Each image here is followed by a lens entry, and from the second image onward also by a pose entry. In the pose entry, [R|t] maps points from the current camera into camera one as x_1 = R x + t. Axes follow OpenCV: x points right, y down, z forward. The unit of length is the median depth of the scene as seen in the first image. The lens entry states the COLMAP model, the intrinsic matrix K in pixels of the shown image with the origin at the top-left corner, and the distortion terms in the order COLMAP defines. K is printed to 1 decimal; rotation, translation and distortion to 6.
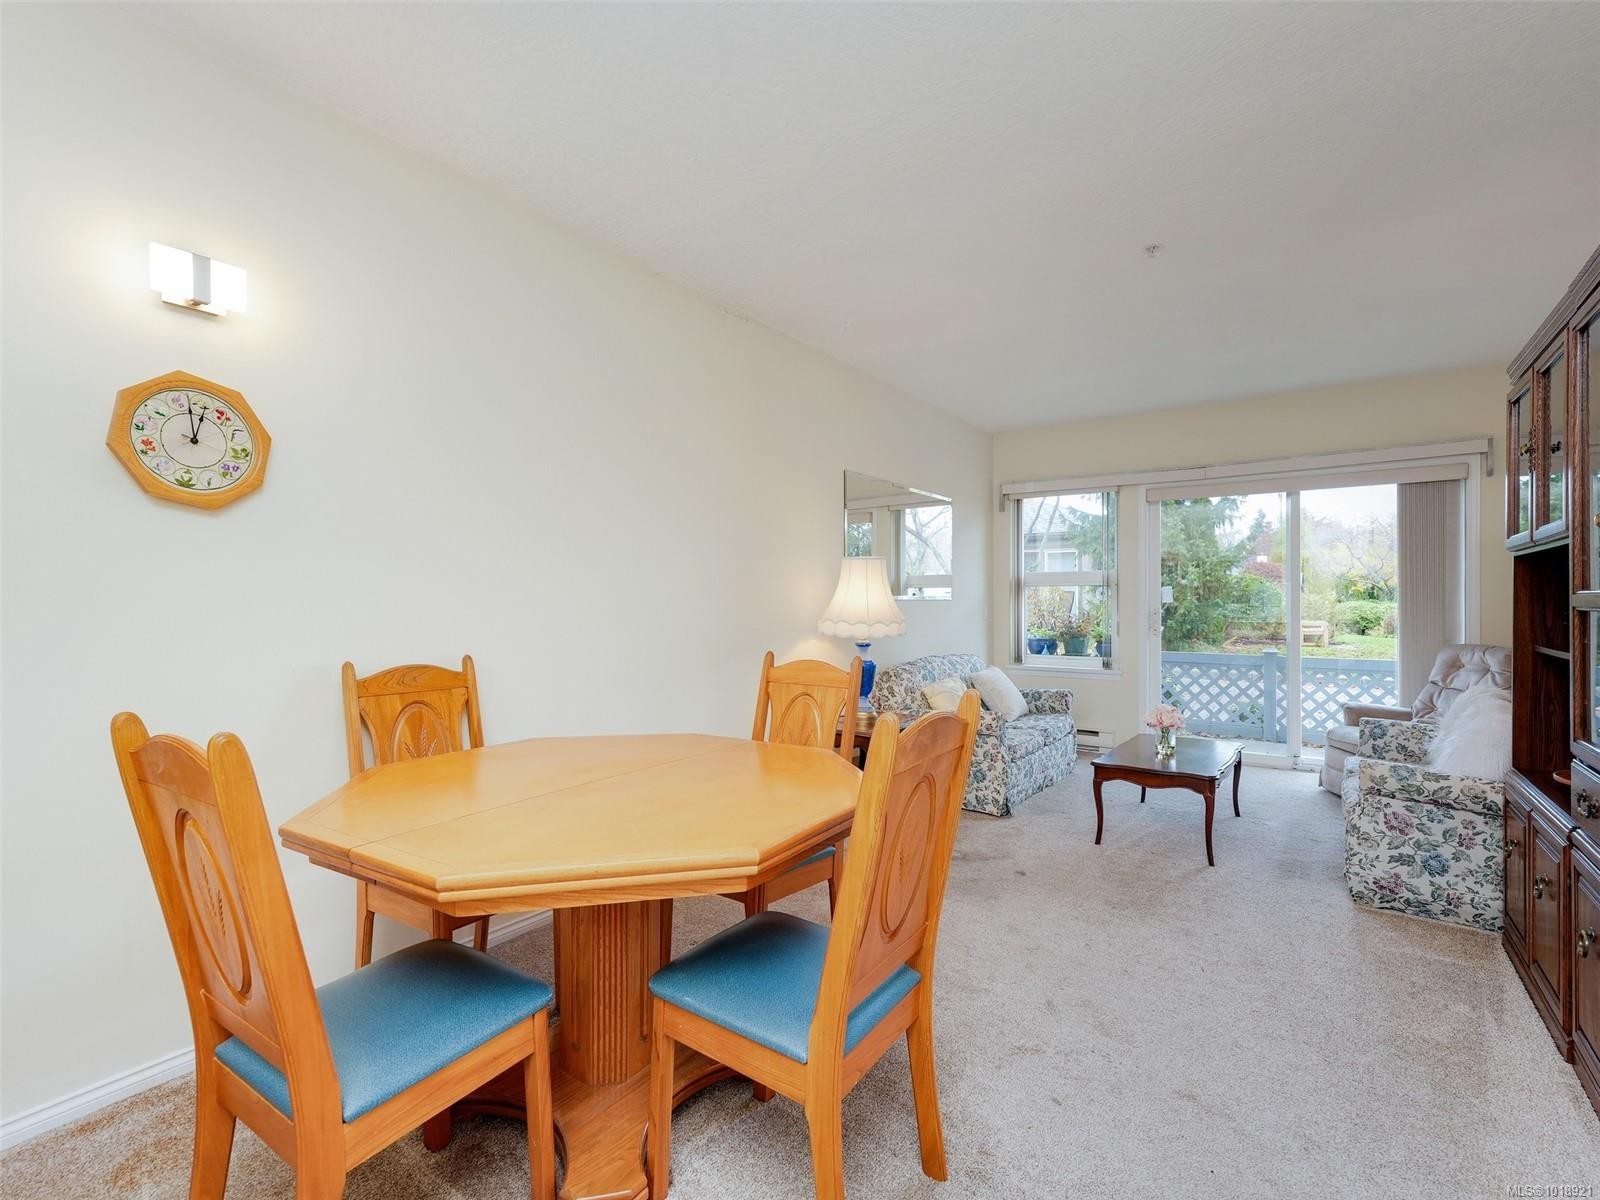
lens RADIAL K [[757.8, 0, 800.0], [0, 757.8, 600.0], [0, 0, 1]] dist [0.004374, 0.001503]
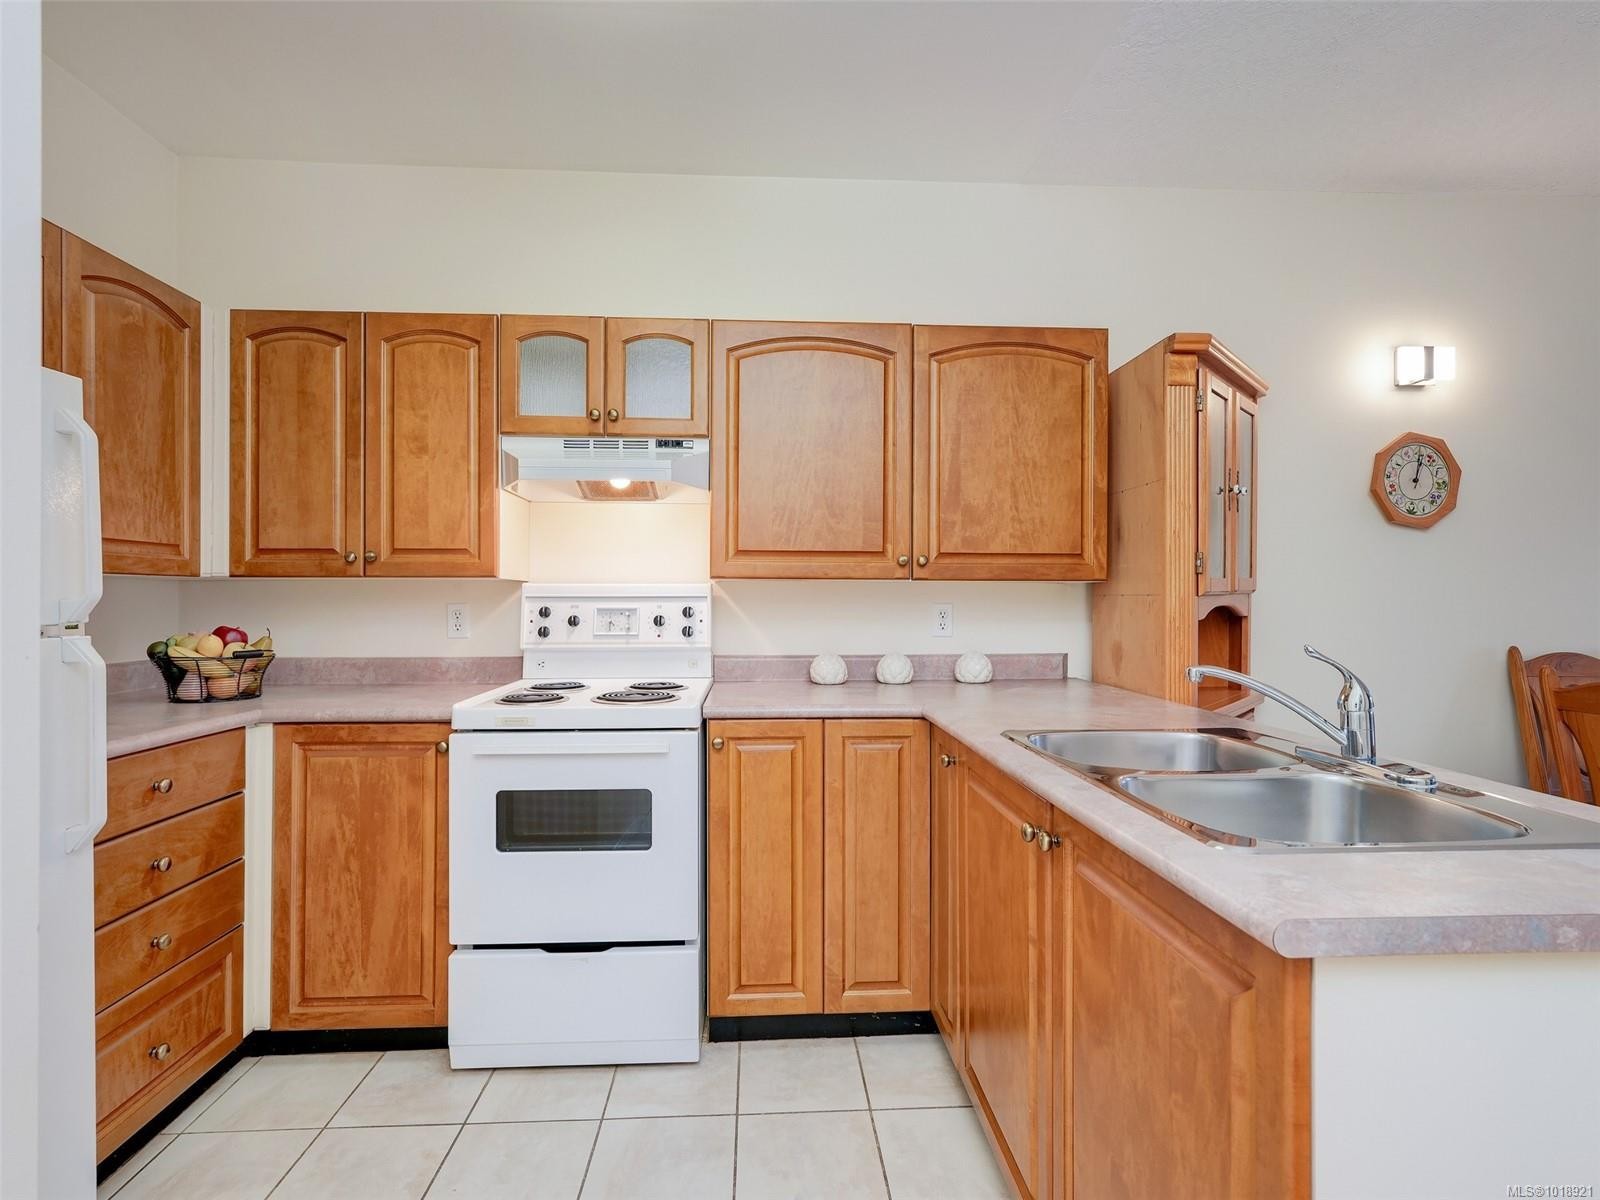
lens RADIAL K [[803.9, 0, 796.7], [0, 803.9, 598.8], [0, 0, 1]] dist [0.003657, 0.000560]
pose [[0.618294, 0.004777, -0.785932, -0.161063], [-0.001802, 0.999988, 0.004660, 0.001200], [0.785944, -0.001465, 0.618295, -0.382424]]
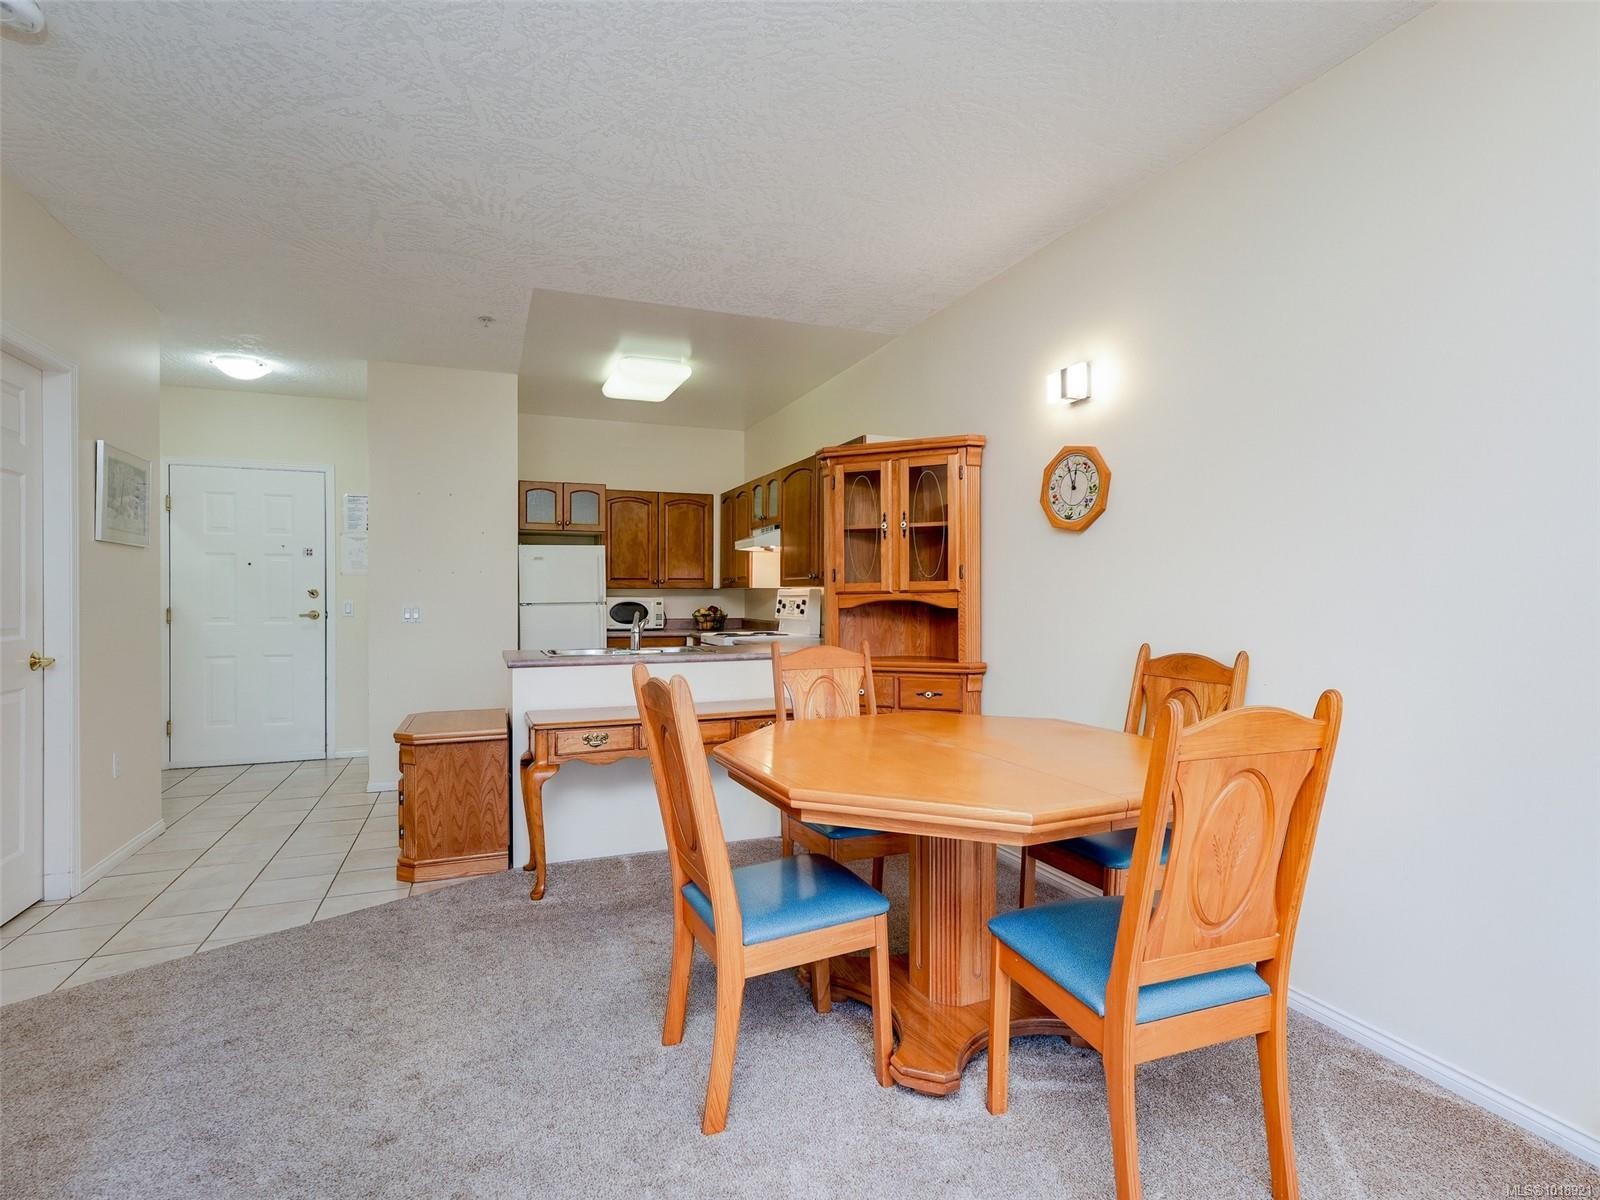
lens RADIAL K [[803.9, 0, 796.7], [0, 803.9, 598.8], [0, 0, 1]] dist [0.003657, 0.000560]
pose [[-0.548729, 0.008019, -0.835962, 0.415047], [0.005249, 0.999967, 0.006147, 0.000736], [0.835984, -0.001015, -0.548753, 0.680028]]
